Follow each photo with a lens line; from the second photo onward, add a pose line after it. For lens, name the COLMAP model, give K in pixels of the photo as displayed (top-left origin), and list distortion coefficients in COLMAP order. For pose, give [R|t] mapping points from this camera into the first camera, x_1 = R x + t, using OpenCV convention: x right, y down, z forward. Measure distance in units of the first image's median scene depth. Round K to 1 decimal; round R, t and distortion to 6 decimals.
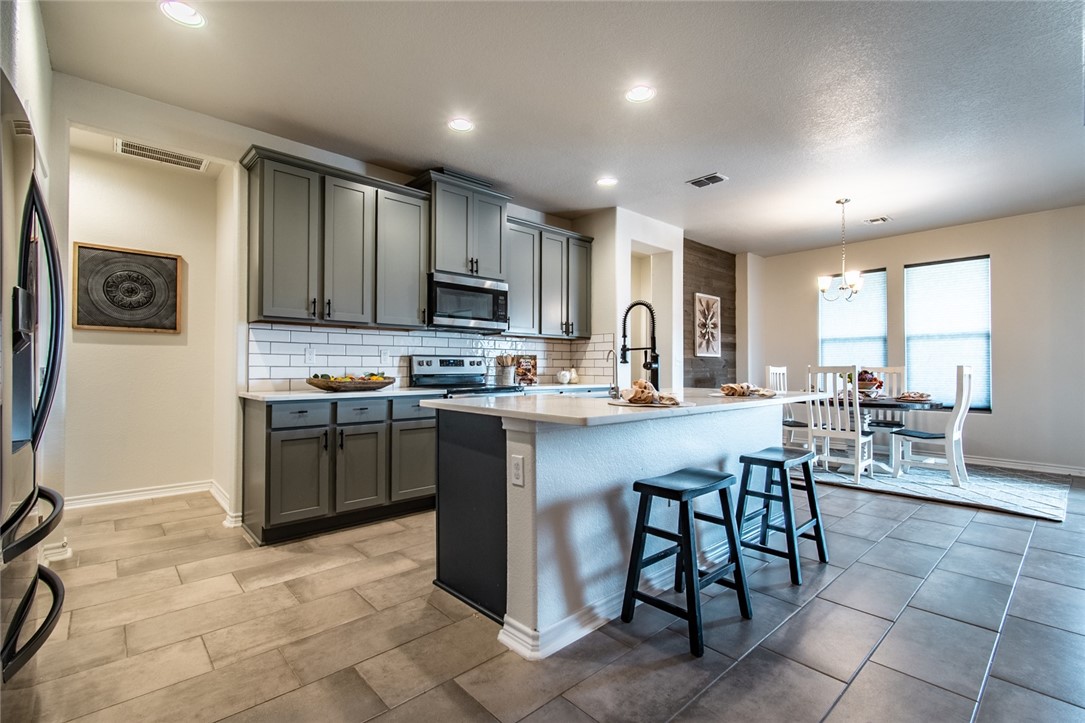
lens RADIAL K [[485.1, 0, 539.4], [0, 485.1, 363.3], [0, 0, 1]] dist [0.004275, -0.000934]
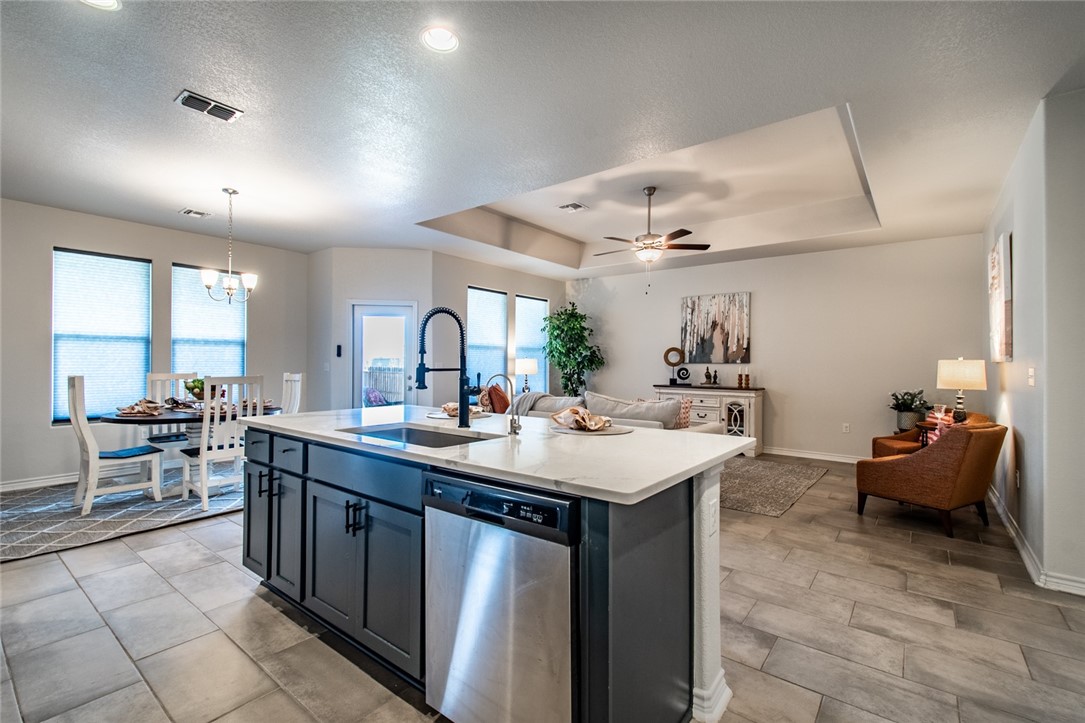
lens RADIAL K [[485.1, 0, 537.9], [0, 485.1, 362.5], [0, 0, 1]] dist [0.004275, -0.000934]
pose [[-0.170746, 0.000505, 0.985315, -0.394531], [-0.016886, 0.999852, -0.003439, -0.027459], [-0.985170, -0.017225, -0.170712, 0.658143]]
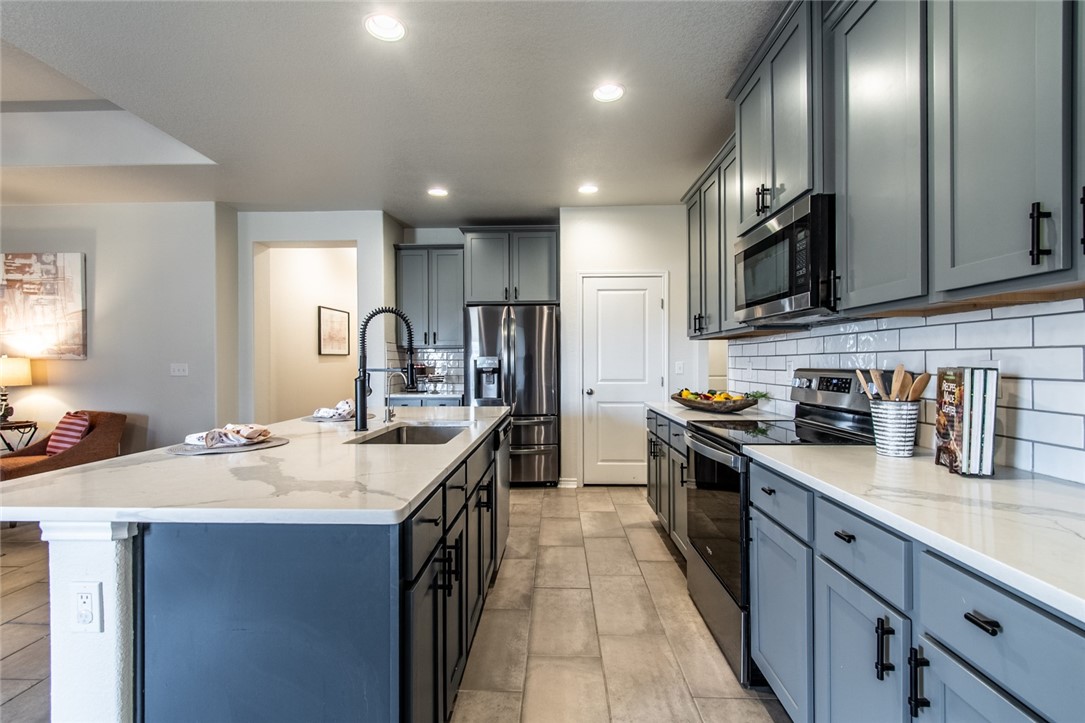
lens RADIAL K [[485.1, 0, 541.7], [0, 485.1, 360.2], [0, 0, 1]] dist [0.004275, -0.000934]
pose [[-0.687250, -0.001233, -0.726420, 0.394667], [0.009589, 0.999896, -0.010769, -0.023287], [0.726358, -0.014367, -0.687166, 1.139594]]
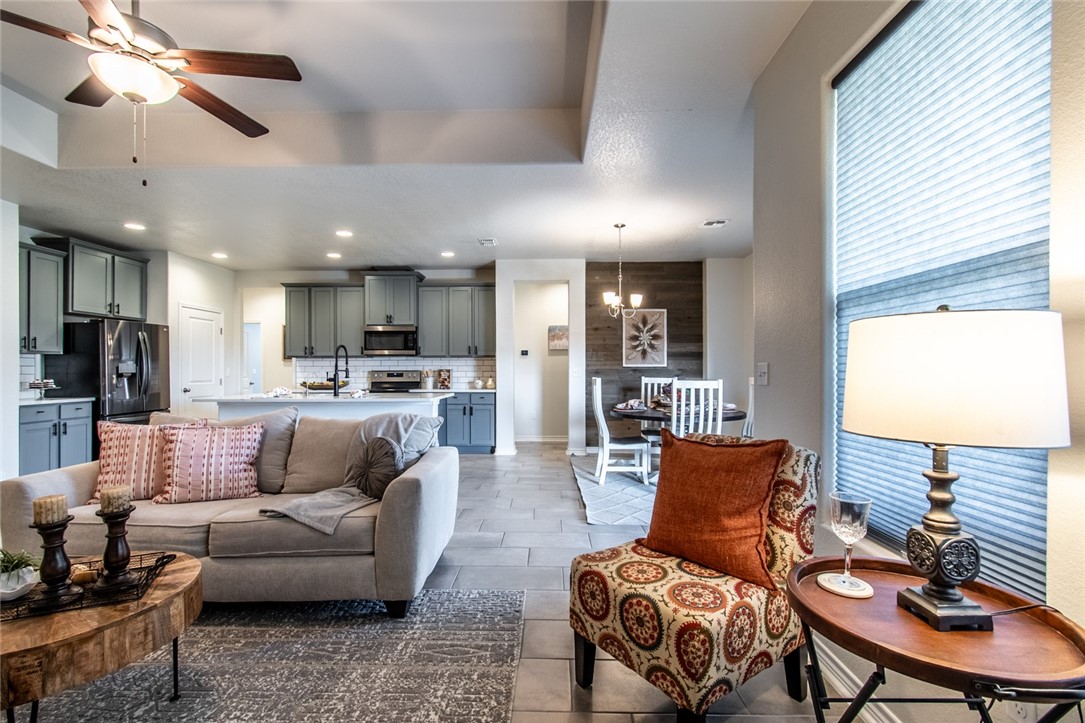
lens RADIAL K [[485.1, 0, 539.9], [0, 485.1, 372.1], [0, 0, 1]] dist [0.004275, -0.000934]
pose [[0.732892, -0.000350, -0.680345, 1.369948], [0.010359, 0.999890, 0.010645, -0.024212], [0.680266, -0.014850, 0.732815, 0.096870]]
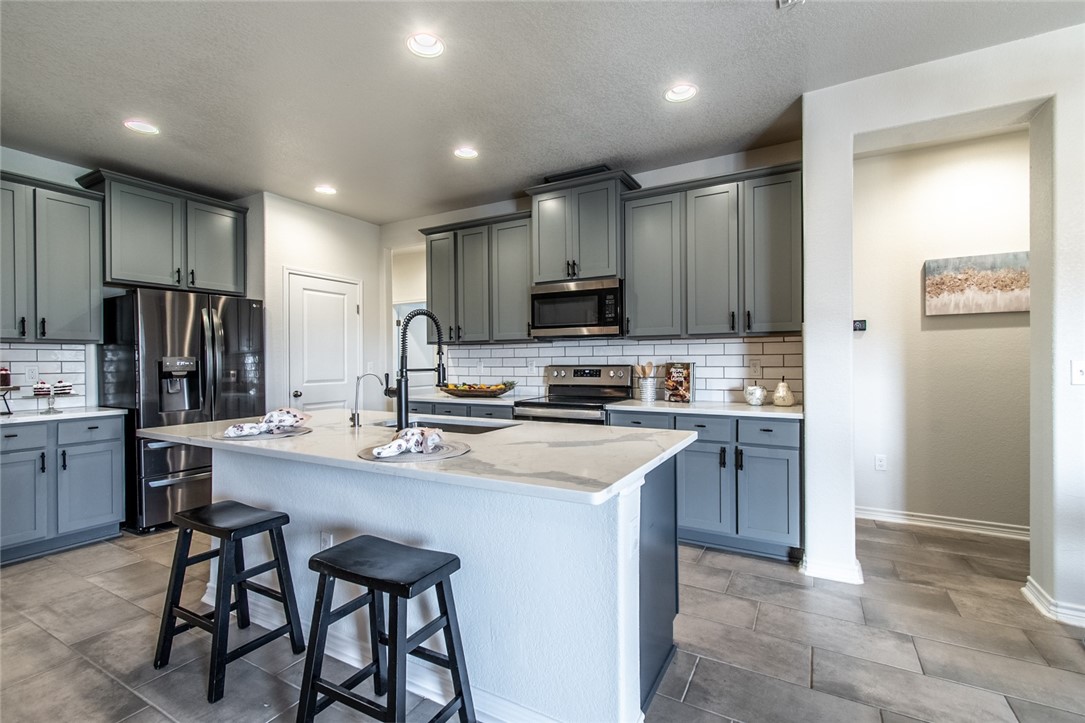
lens RADIAL K [[485.1, 0, 537.8], [0, 485.1, 361.1], [0, 0, 1]] dist [0.004275, -0.000934]
pose [[0.319808, -0.002216, -0.947480, 0.685033], [0.016897, 0.999852, 0.003365, -0.029048], [0.947332, -0.017086, 0.319798, 0.618171]]
